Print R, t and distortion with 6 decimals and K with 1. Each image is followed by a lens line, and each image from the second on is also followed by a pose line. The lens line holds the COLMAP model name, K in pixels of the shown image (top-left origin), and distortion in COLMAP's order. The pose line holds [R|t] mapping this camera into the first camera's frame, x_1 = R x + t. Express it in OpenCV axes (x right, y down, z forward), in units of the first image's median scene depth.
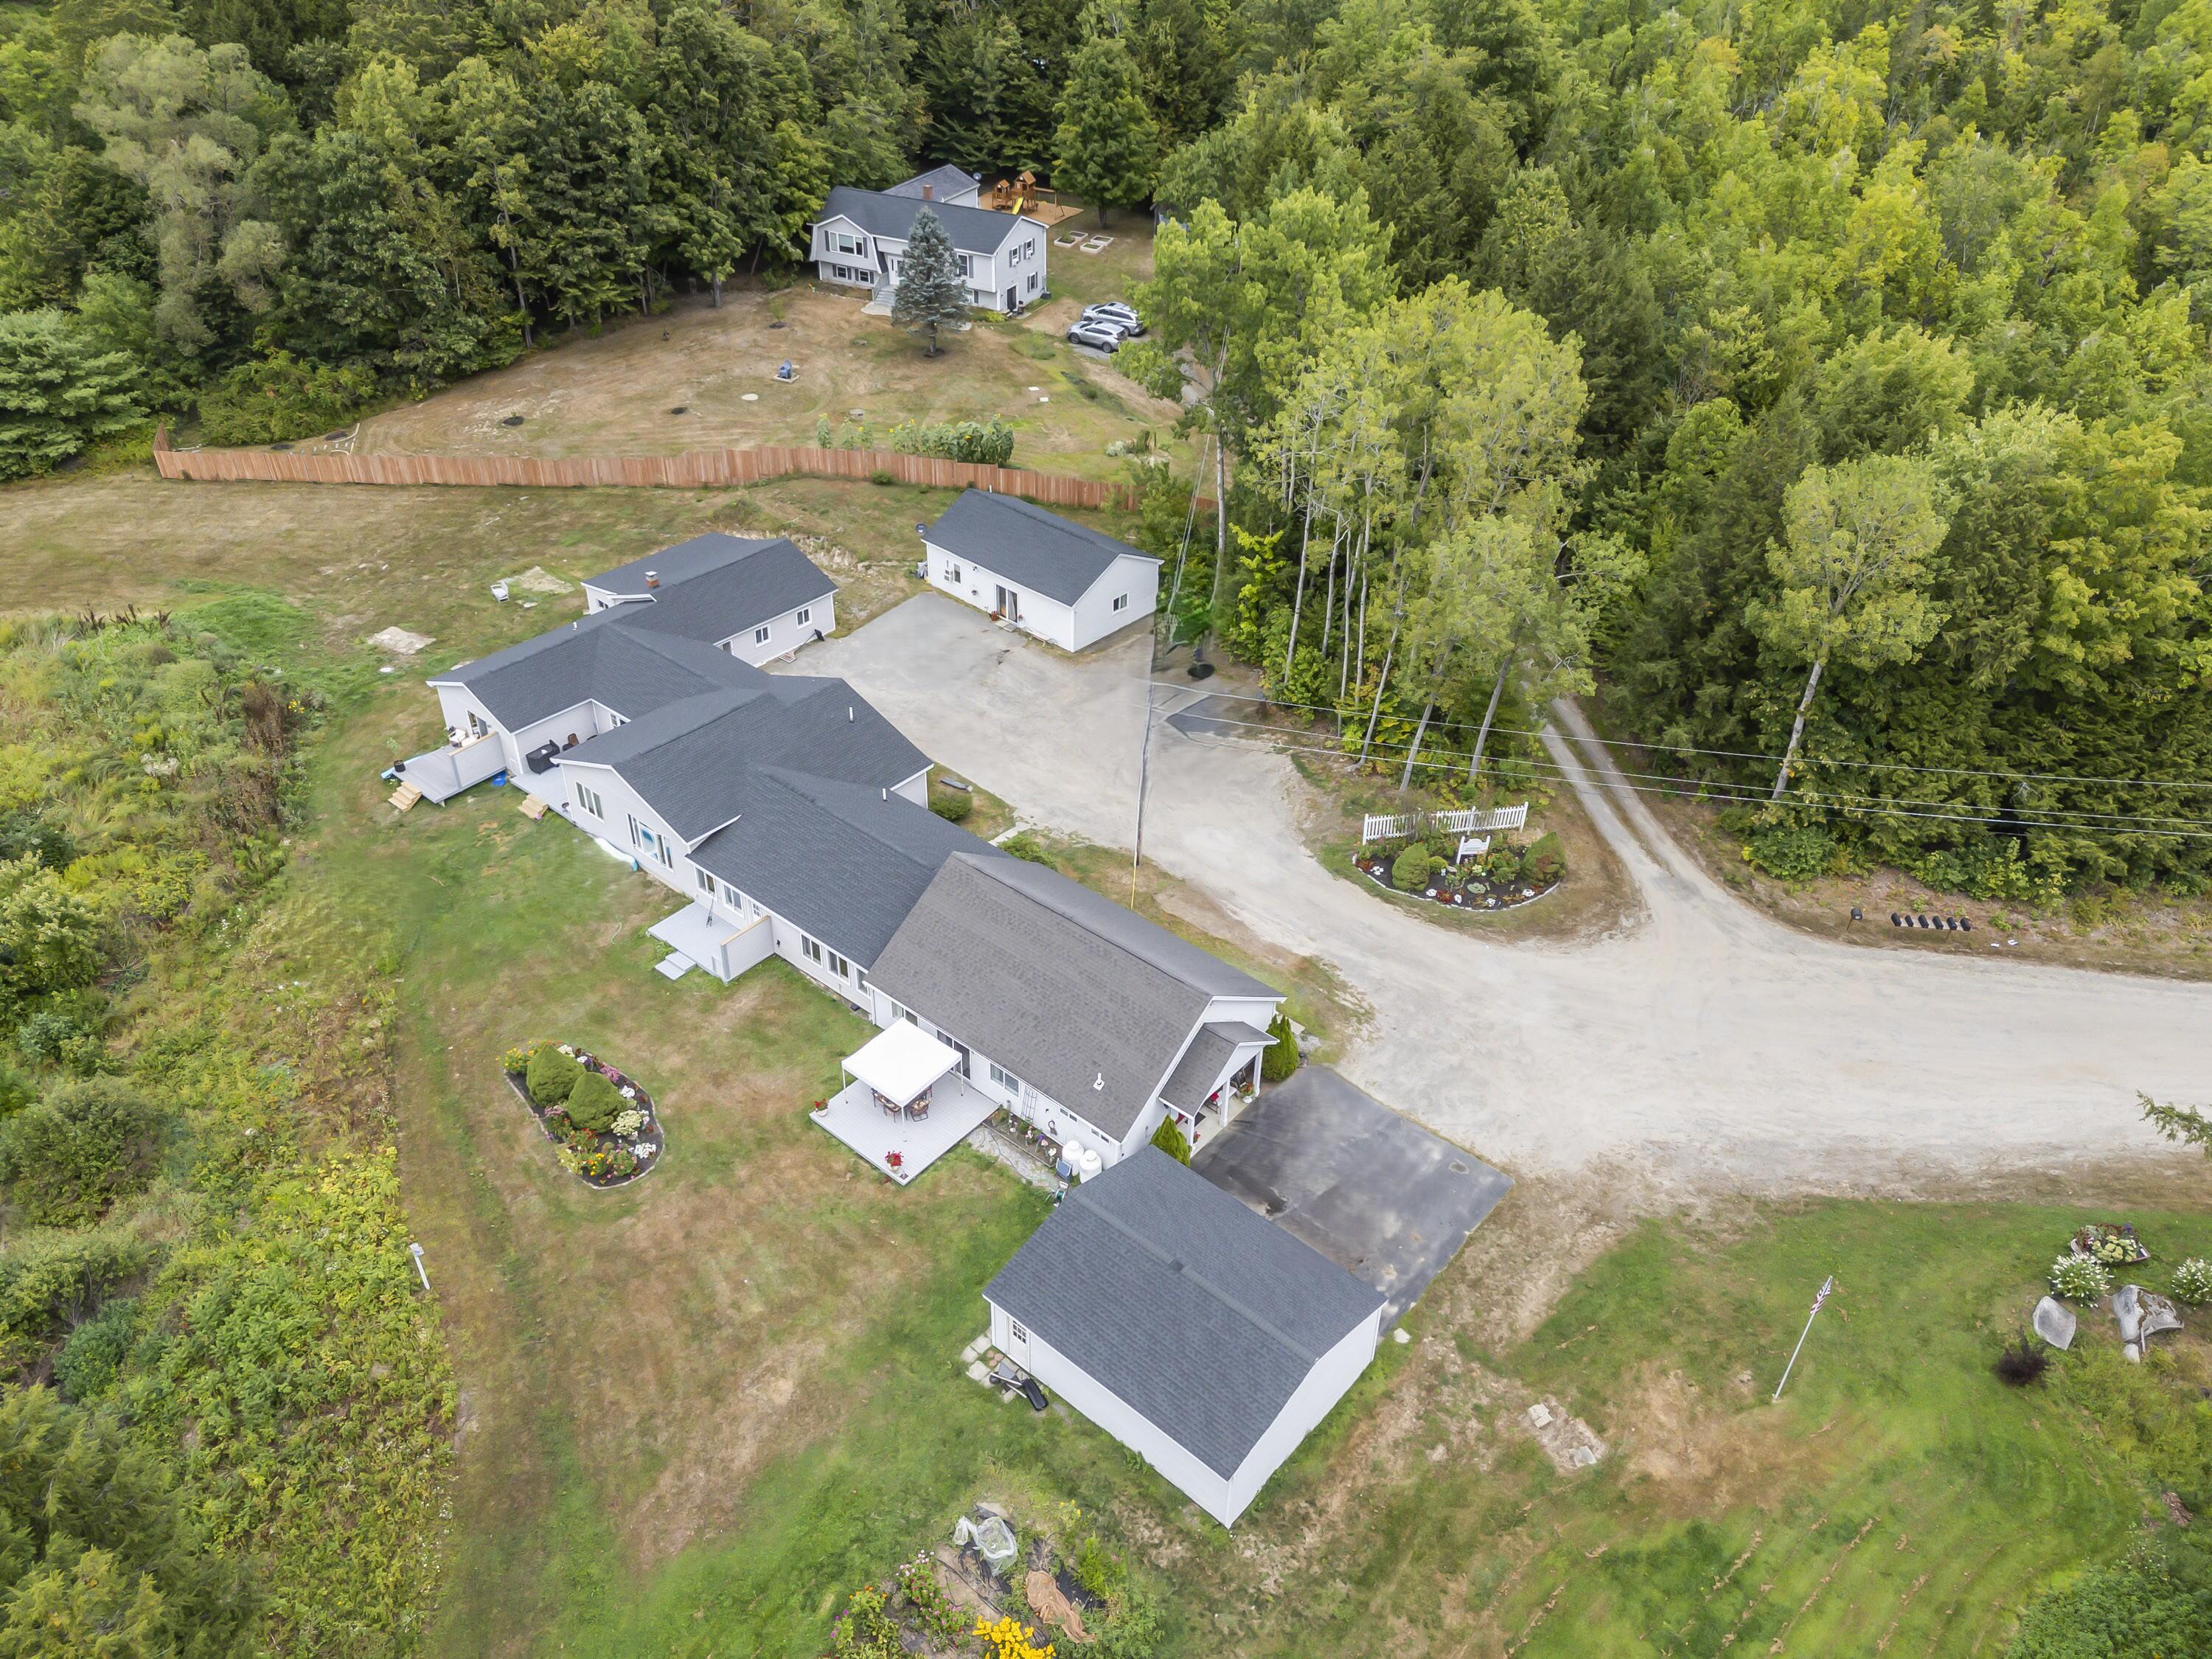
lens RADIAL K [[1626.1, 0, 1101.1], [0, 1626.1, 828.7], [0, 0, 1]] dist [0.072420, -0.061928]
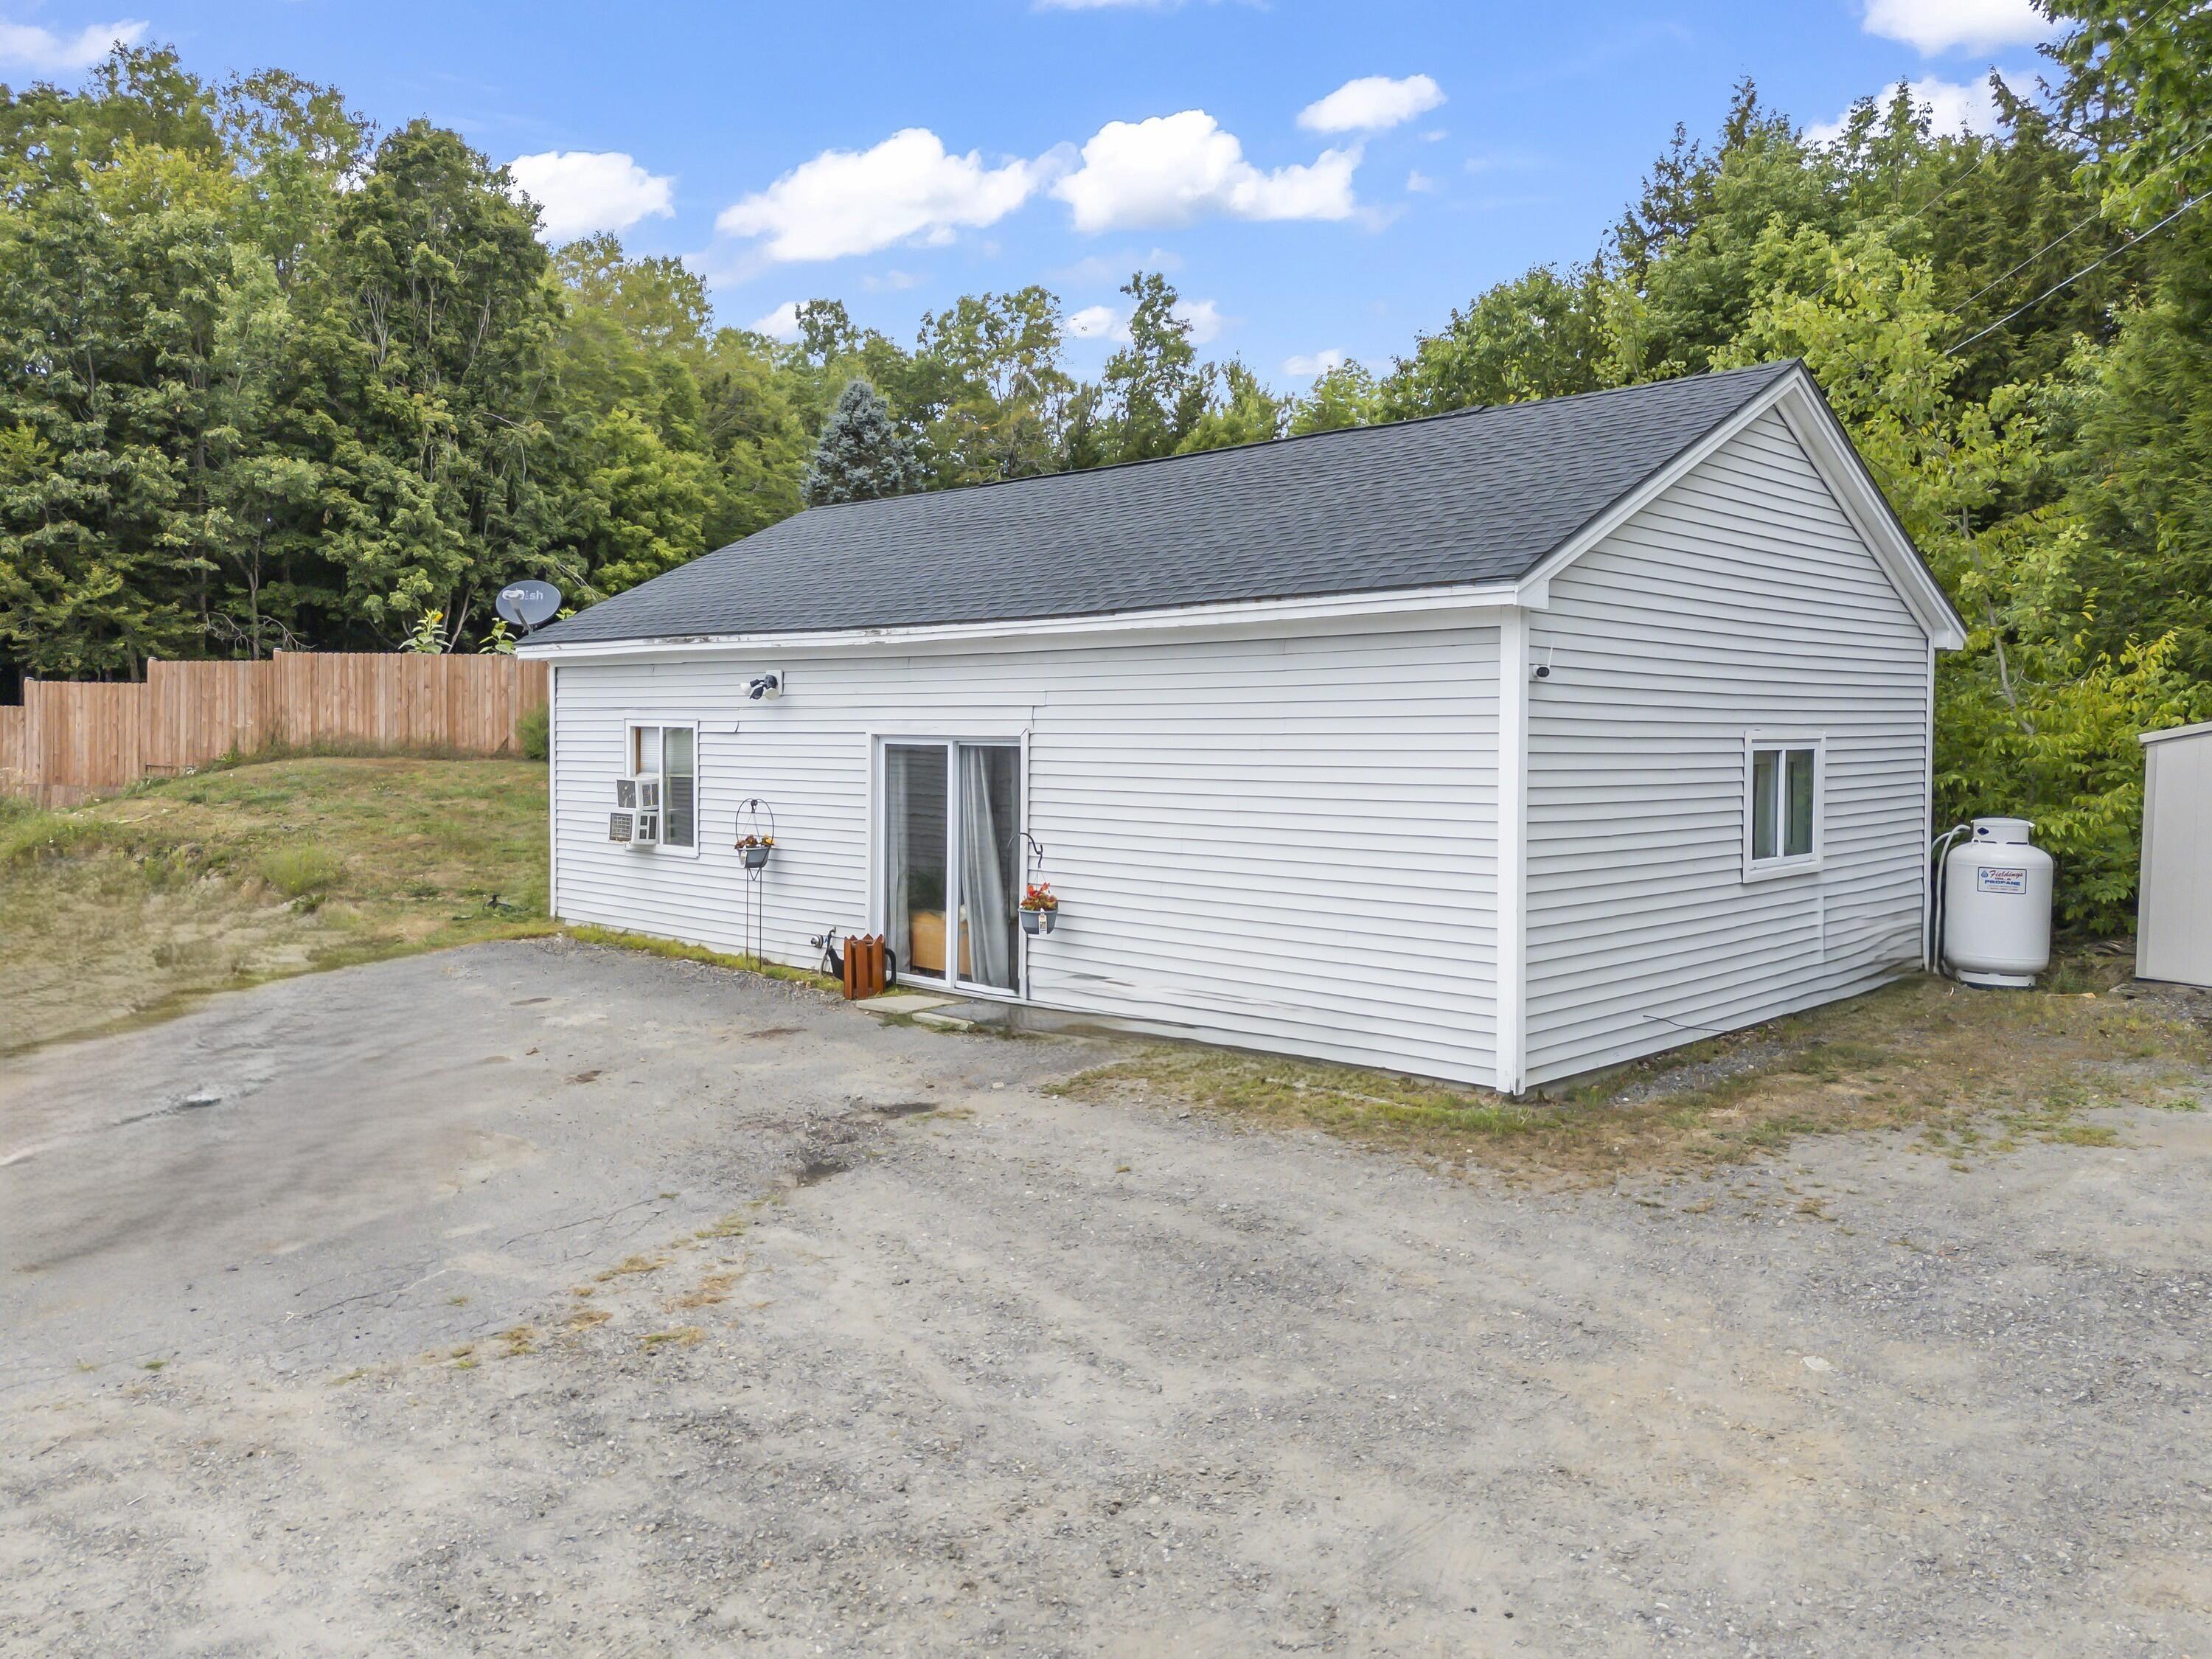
lens RADIAL K [[1626.1, 0, 1101.1], [0, 1626.1, 828.7], [0, 0, 1]] dist [0.072420, -0.061928]
pose [[0.999462, -0.012509, -0.030314, -0.031795], [-0.005810, 0.842236, -0.539078, -0.048465], [0.032275, 0.538964, 0.841710, 0.696025]]
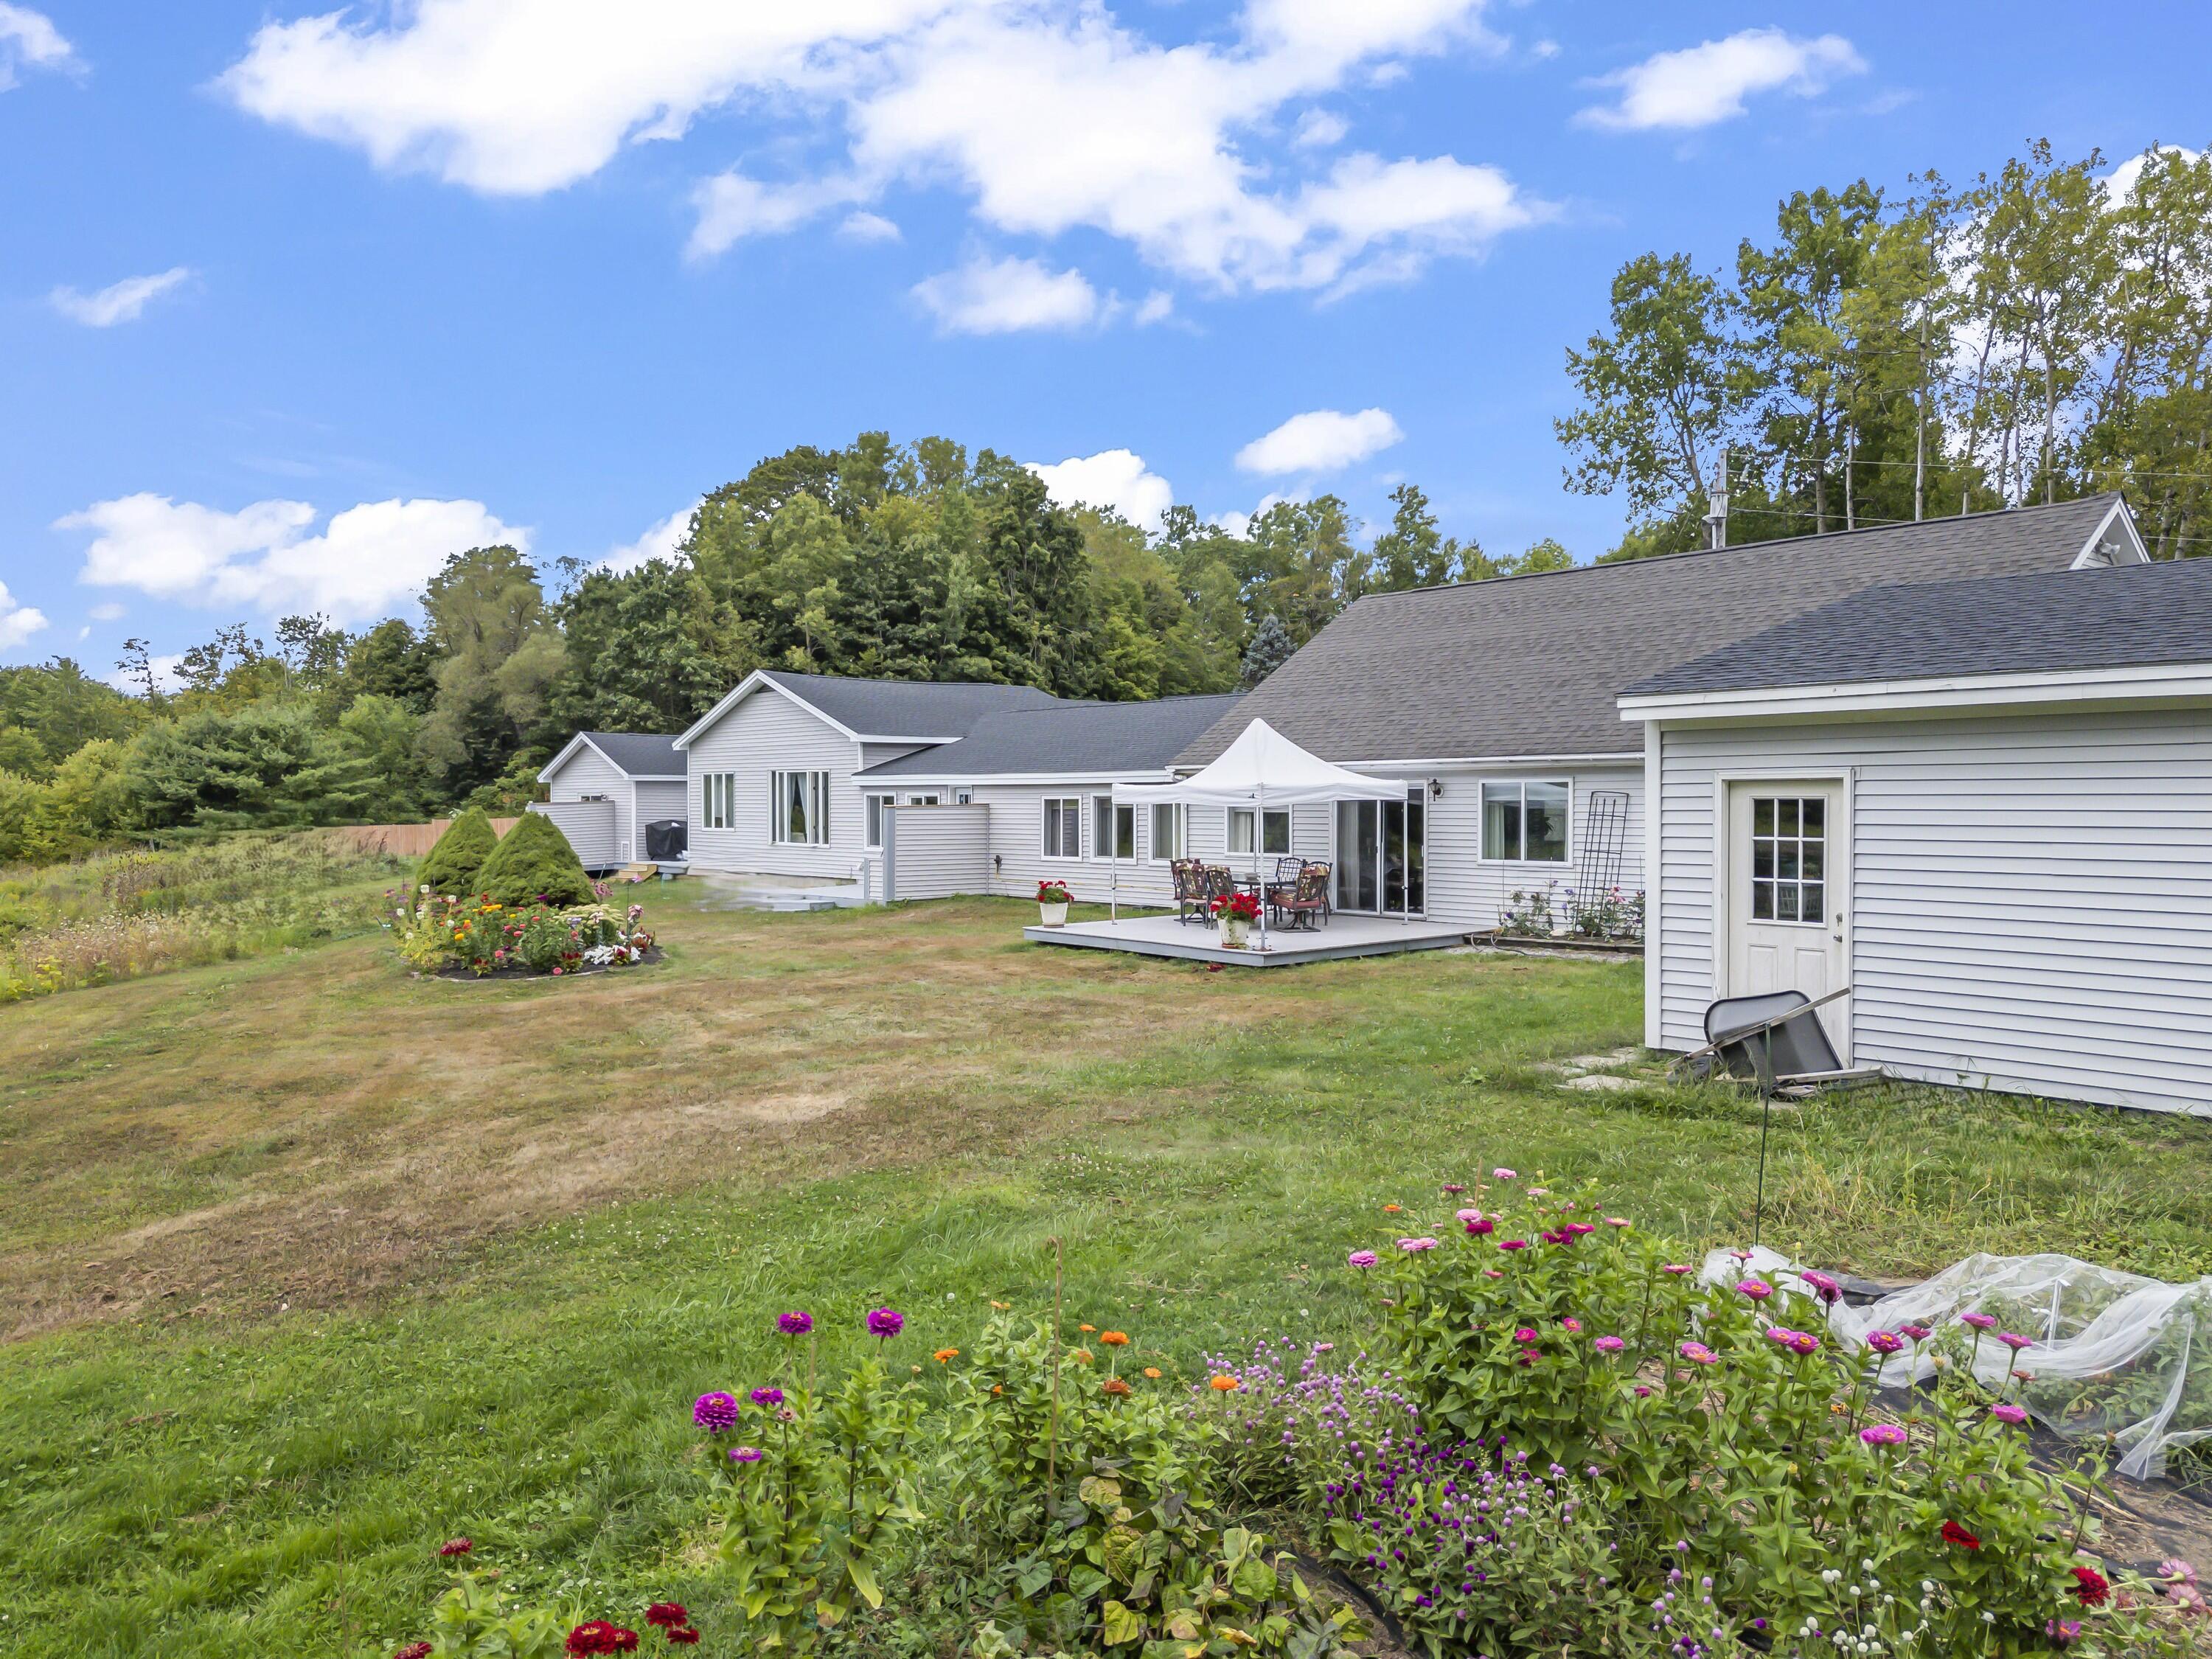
lens RADIAL K [[1626.1, 0, 1101.1], [0, 1626.1, 828.7], [0, 0, 1]] dist [0.072420, -0.061928]
pose [[0.984472, -0.016746, -0.174742, -0.046419], [-0.087637, 0.815629, -0.571900, 0.206097], [0.152102, 0.578333, 0.801496, 0.361748]]
